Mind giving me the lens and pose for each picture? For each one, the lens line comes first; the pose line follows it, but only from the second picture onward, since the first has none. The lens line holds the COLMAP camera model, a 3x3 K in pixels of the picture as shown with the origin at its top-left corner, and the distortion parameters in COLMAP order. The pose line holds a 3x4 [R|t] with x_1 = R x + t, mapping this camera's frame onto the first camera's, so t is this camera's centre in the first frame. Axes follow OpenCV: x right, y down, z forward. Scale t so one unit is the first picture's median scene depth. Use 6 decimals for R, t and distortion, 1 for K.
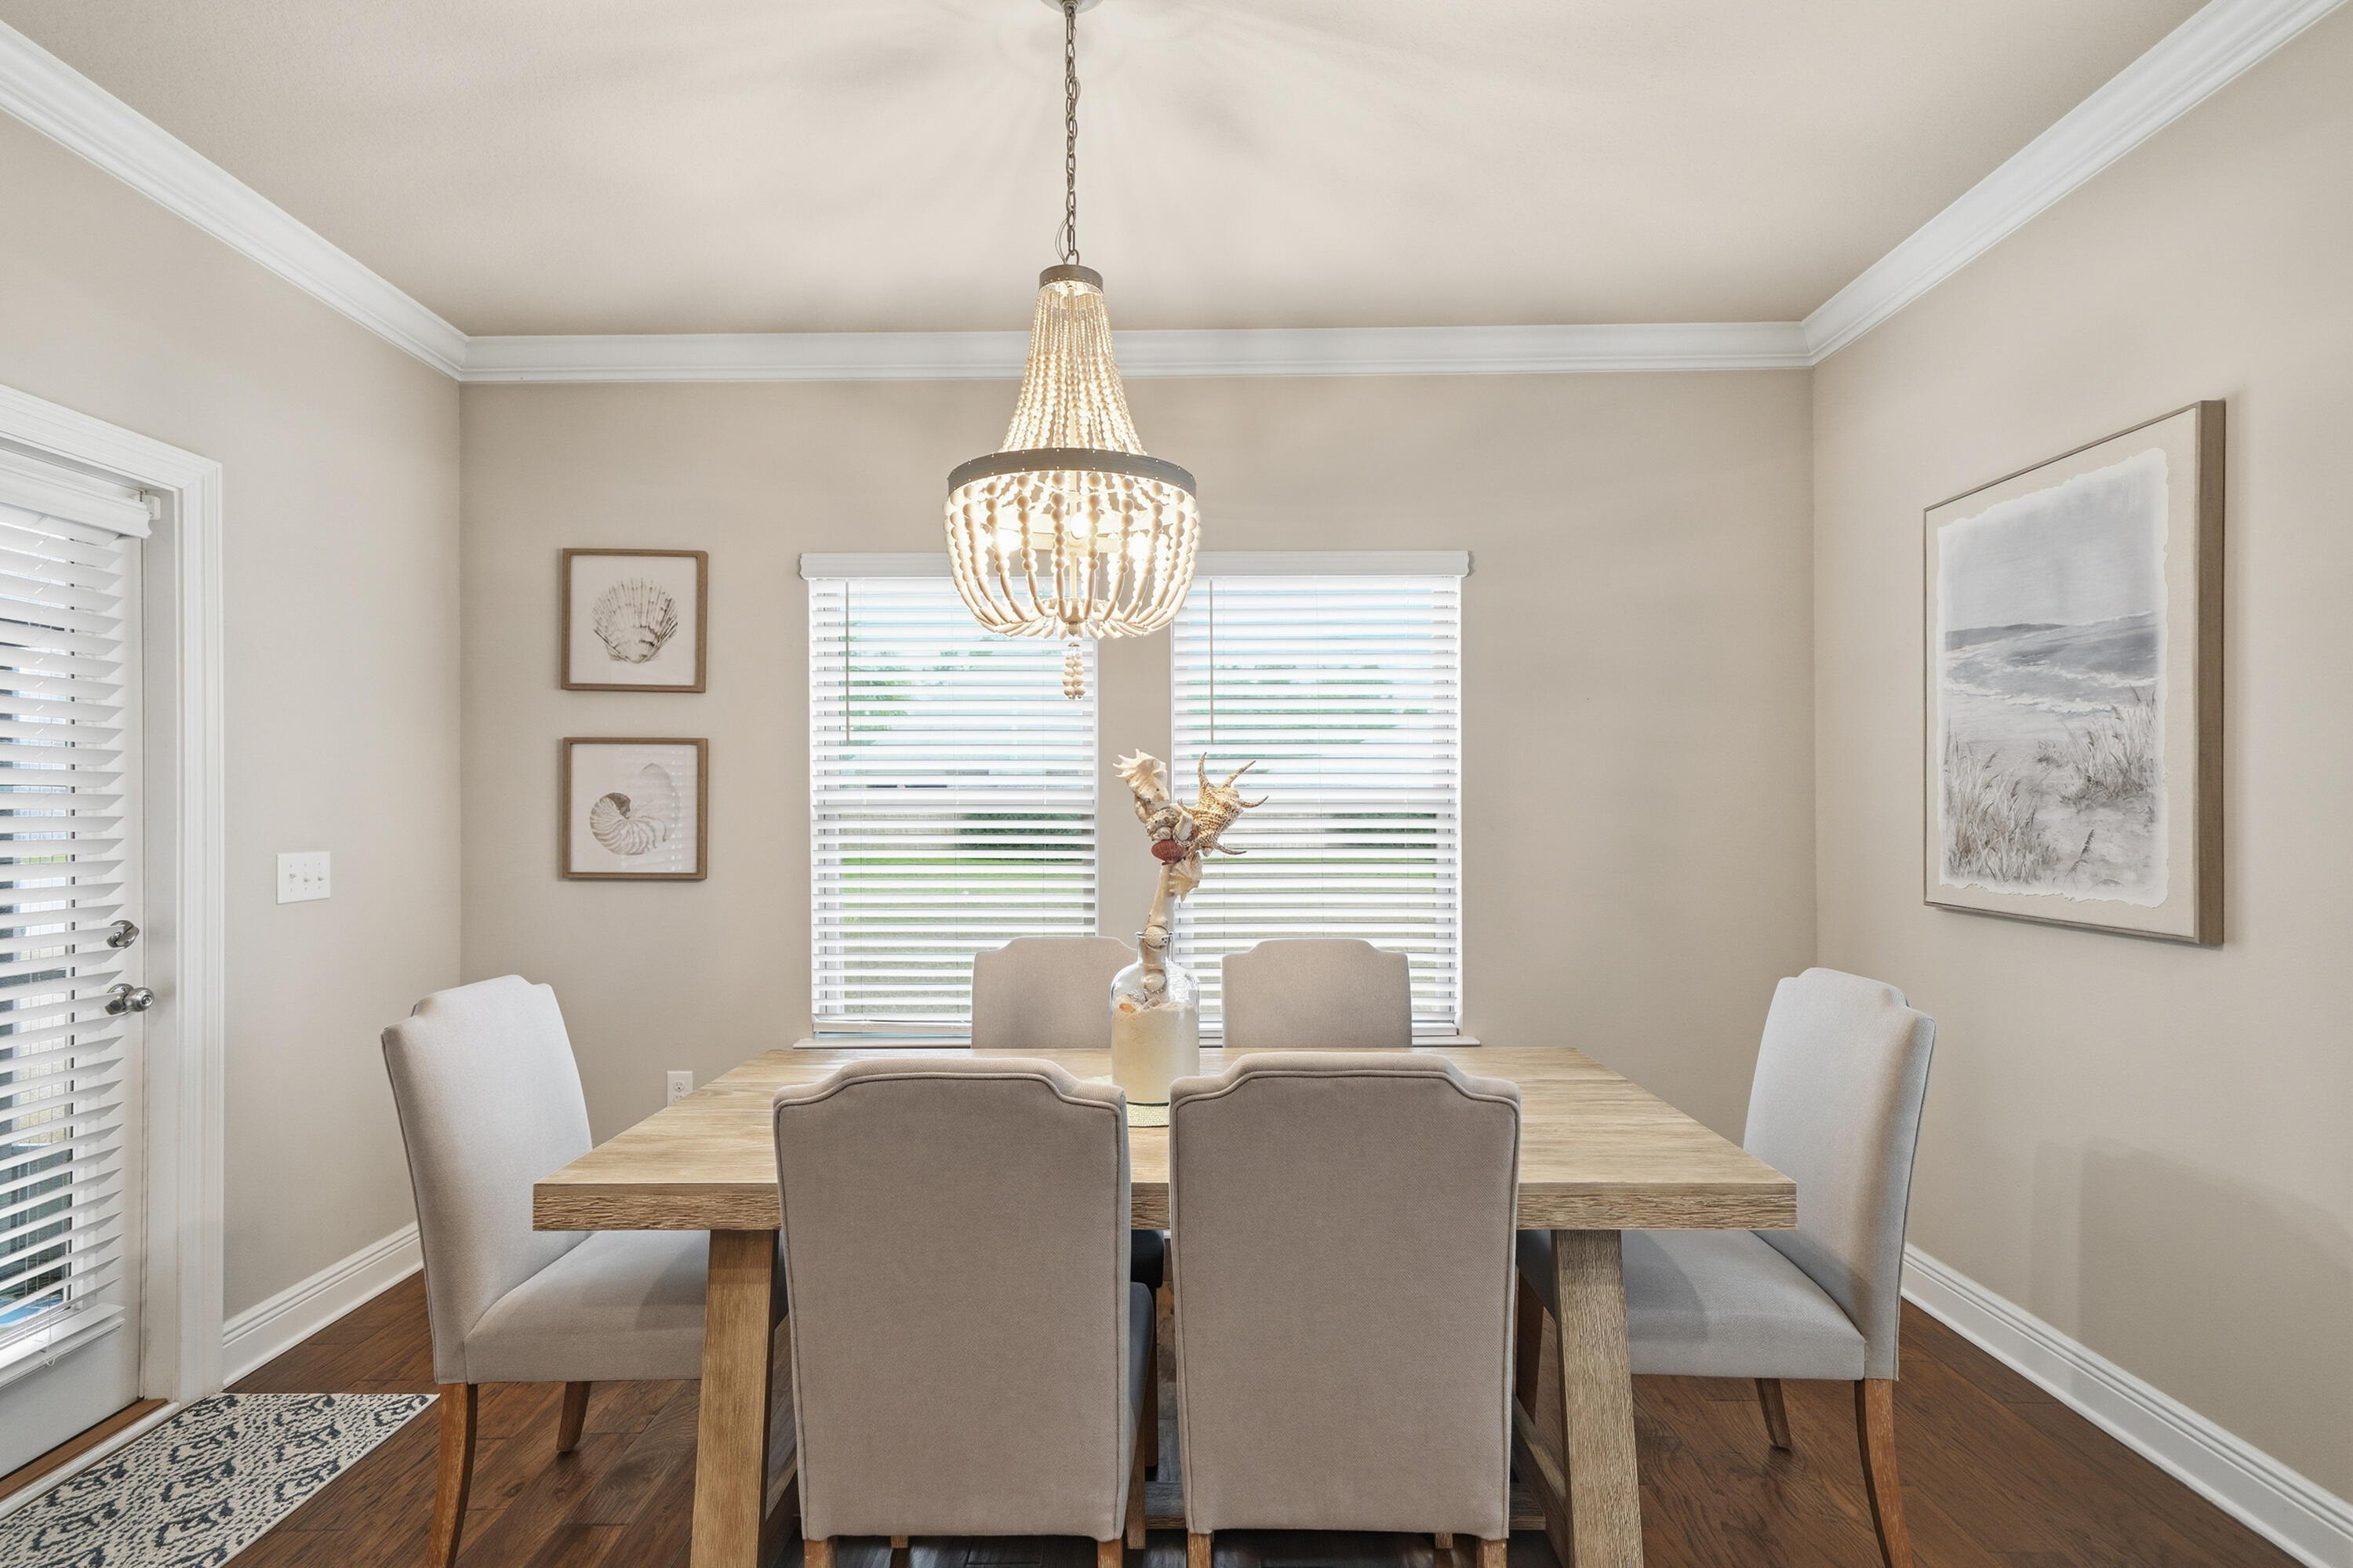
lens RADIAL K [[1097.6, 0, 1168.0], [0, 1097.6, 807.2], [0, 0, 1]] dist [0.000291, 0.000164]
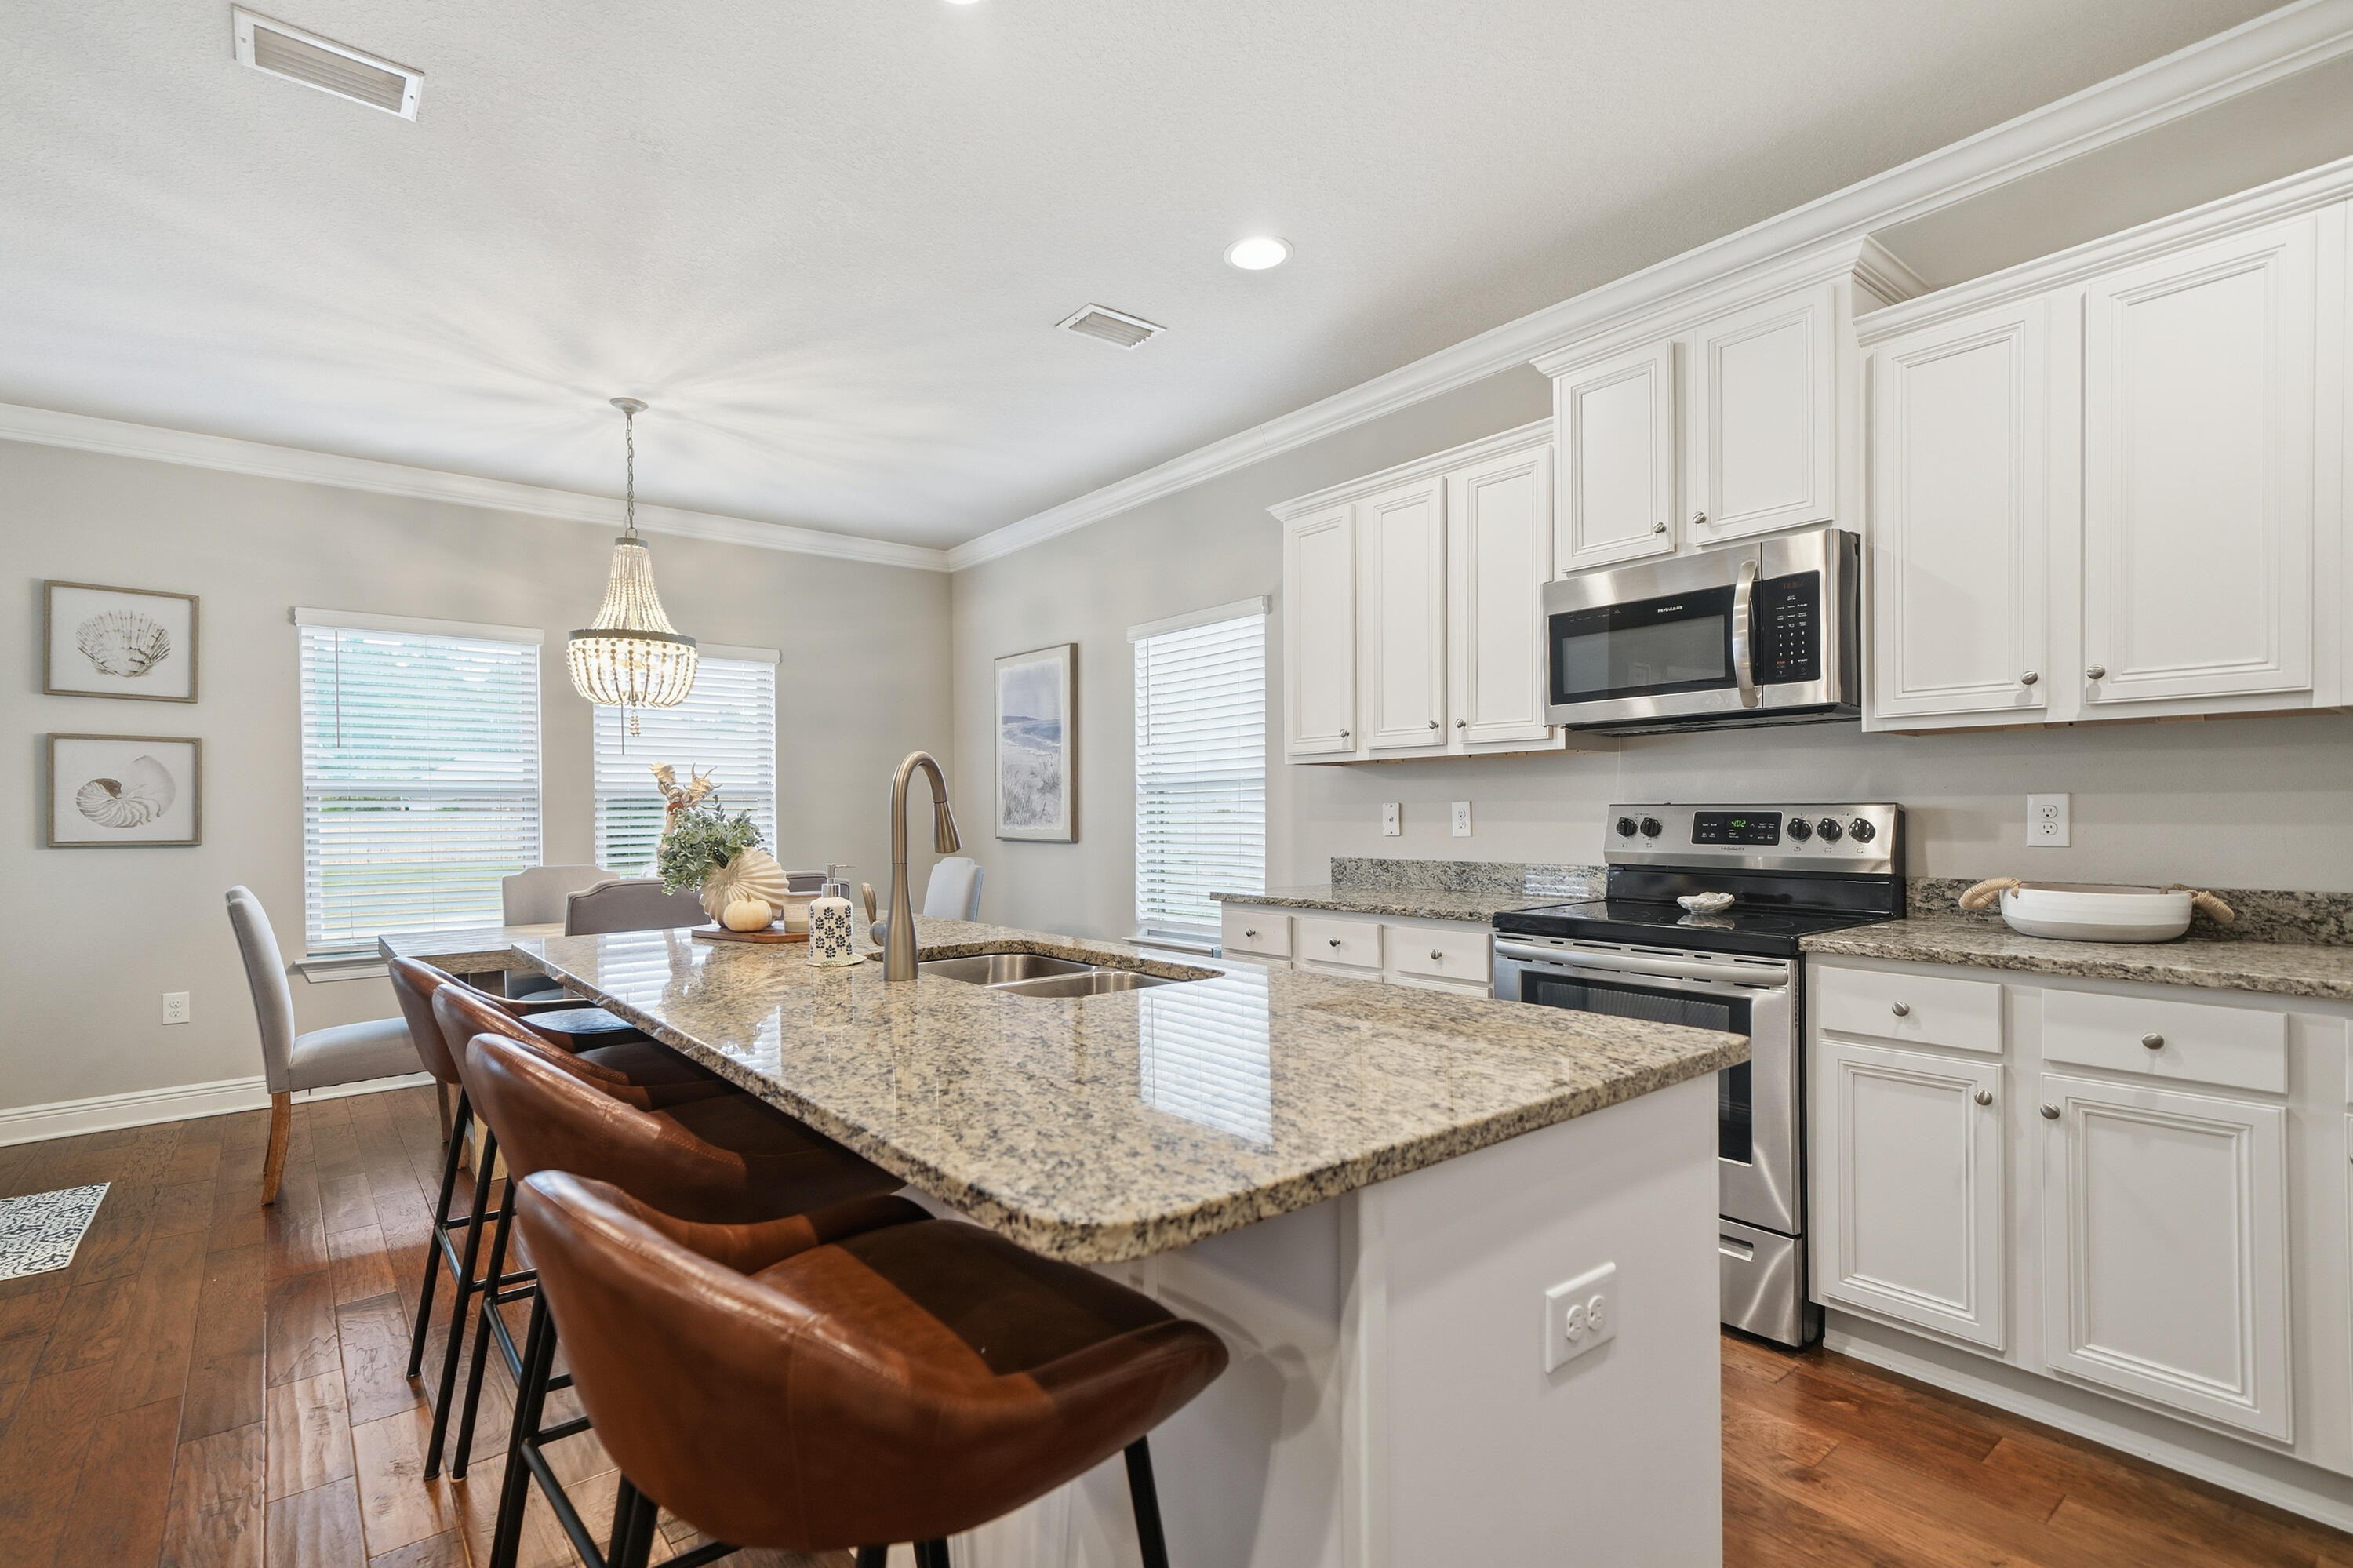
lens RADIAL K [[1100.9, 0, 1171.8], [0, 1100.9, 822.7], [0, 0, 1]] dist [0.005914, 0.000428]
pose [[0.769713, -0.008862, 0.638329, -0.495069], [0.004904, 0.999956, 0.007970, 0.044969], [-0.638372, -0.003005, 0.769722, -1.021345]]
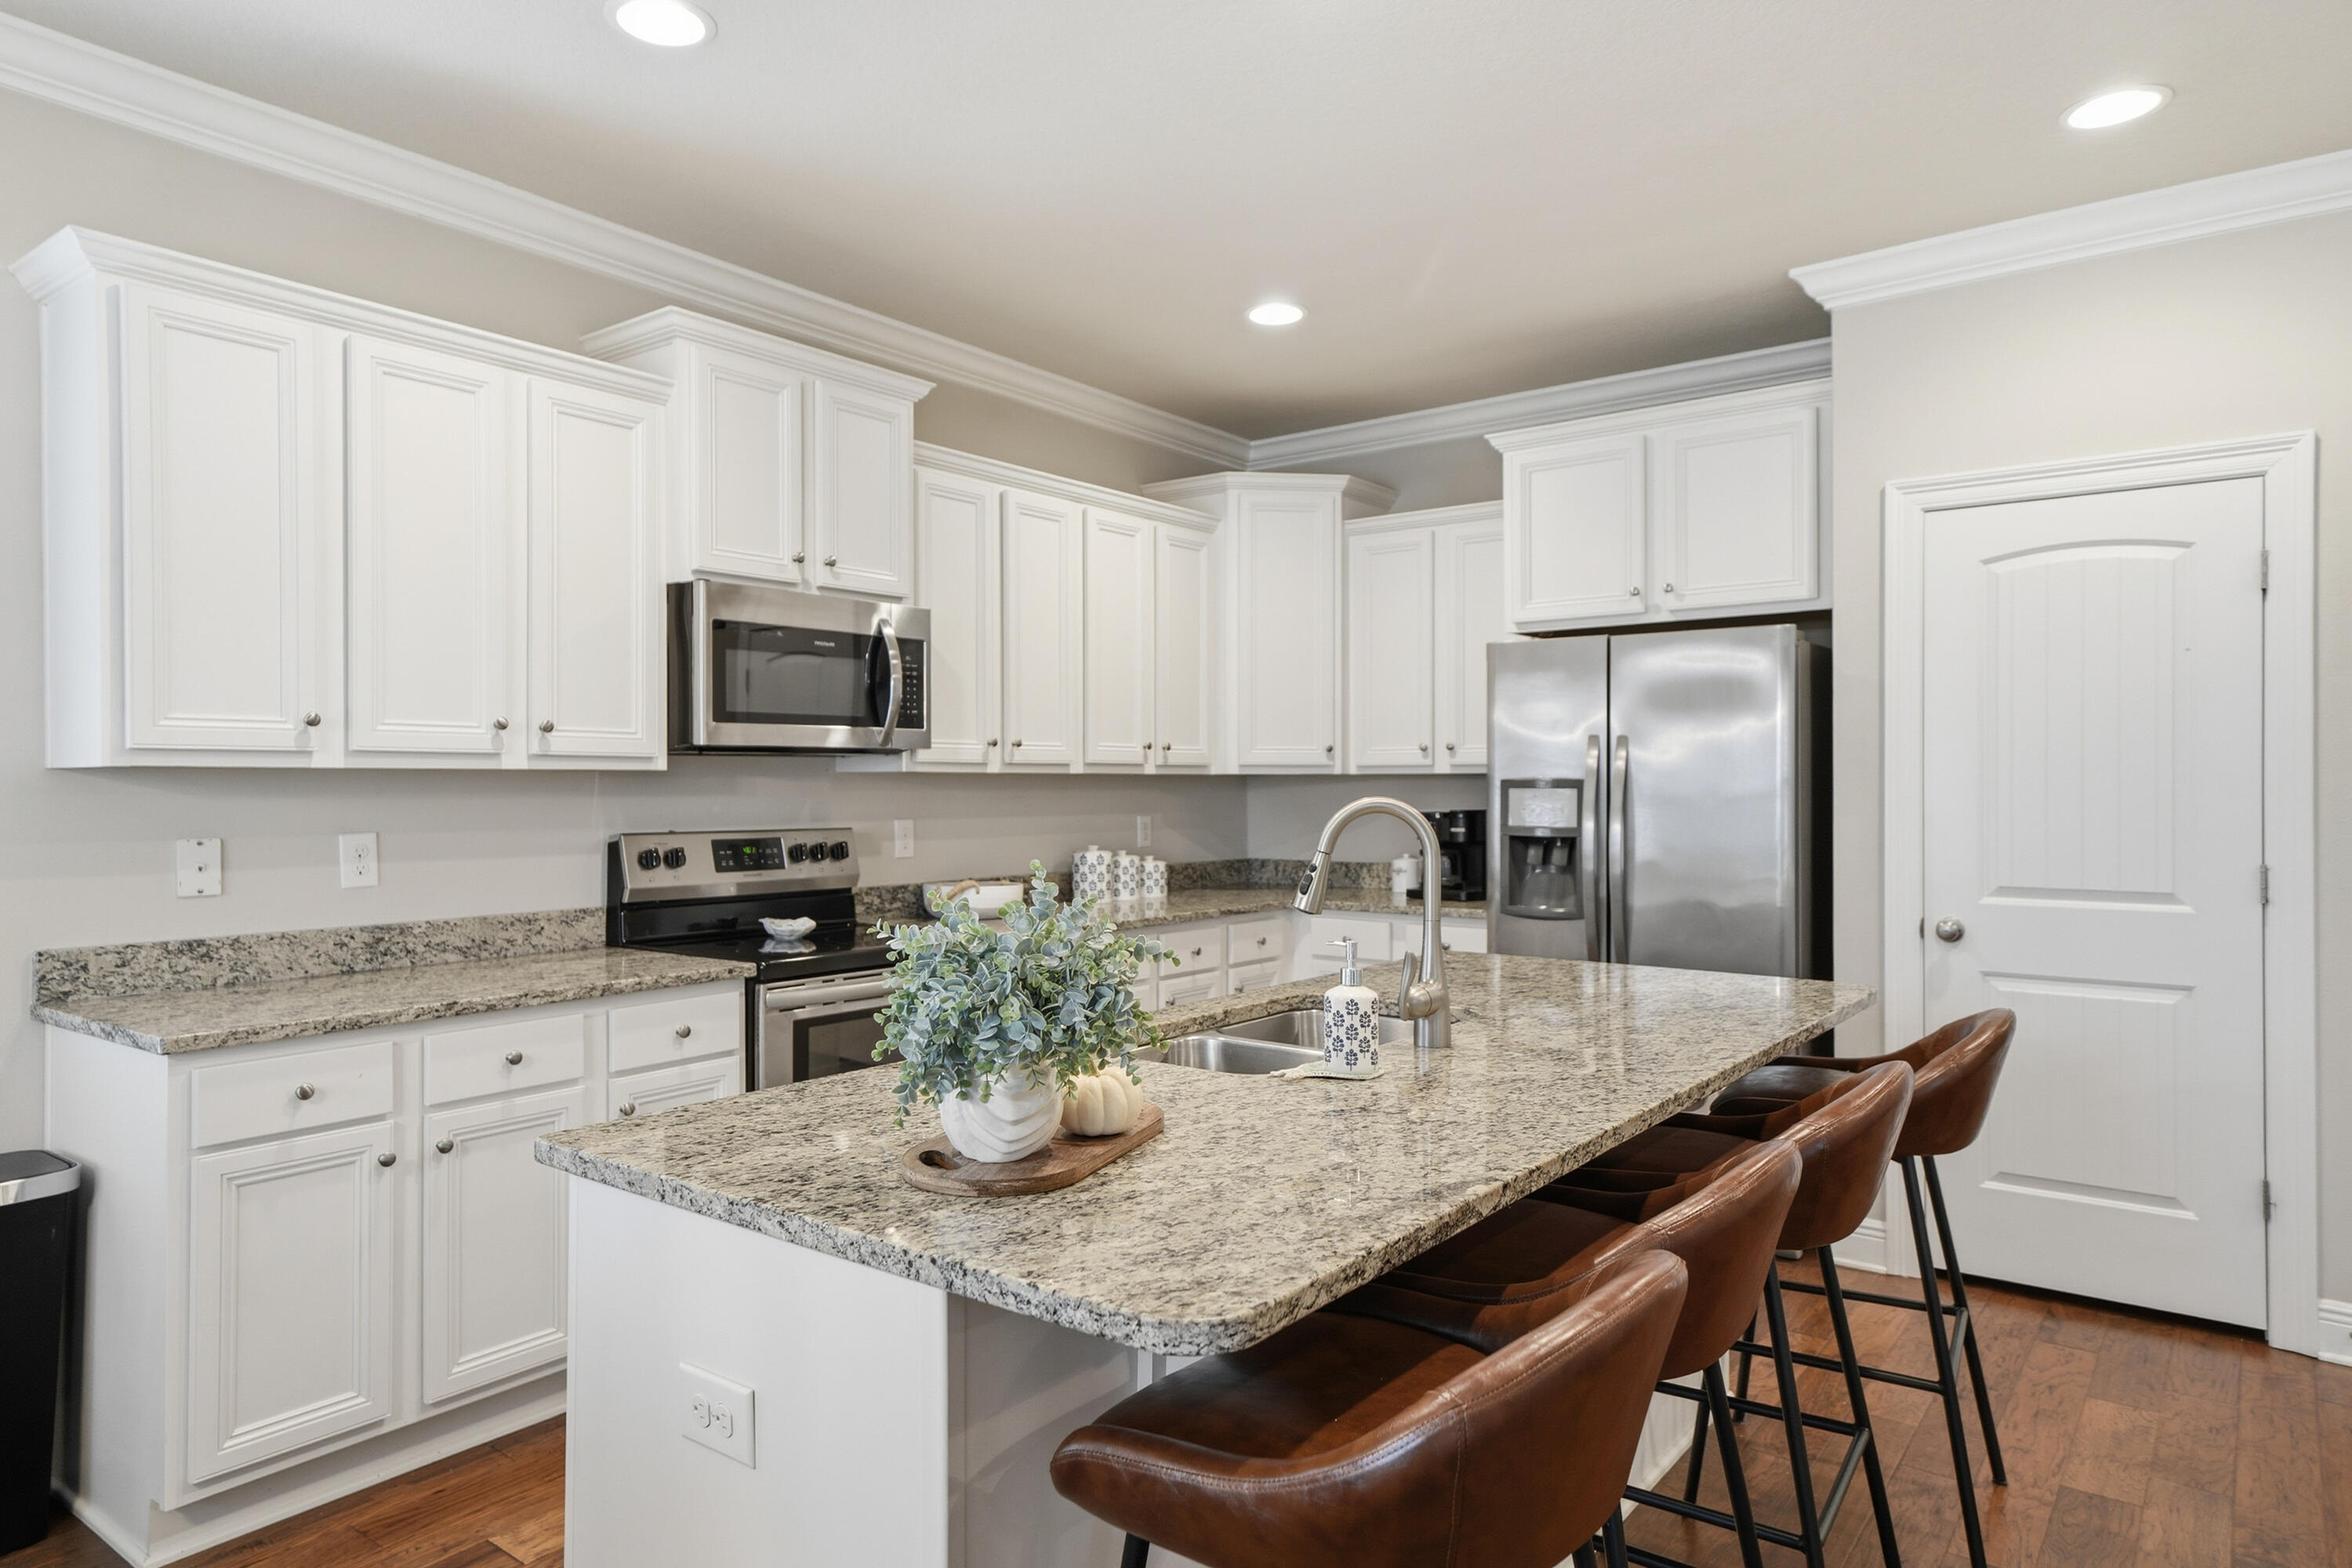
lens RADIAL K [[1435.8, 0, 1165.7], [0, 1435.8, 778.1], [0, 0, 1]] dist [0.029722, 0.000929]
pose [[-0.799752, 0.007228, 0.600287, -0.575482], [0.003640, 0.999968, -0.007191, -0.007288], [-0.600319, -0.003566, -0.799752, 0.486479]]
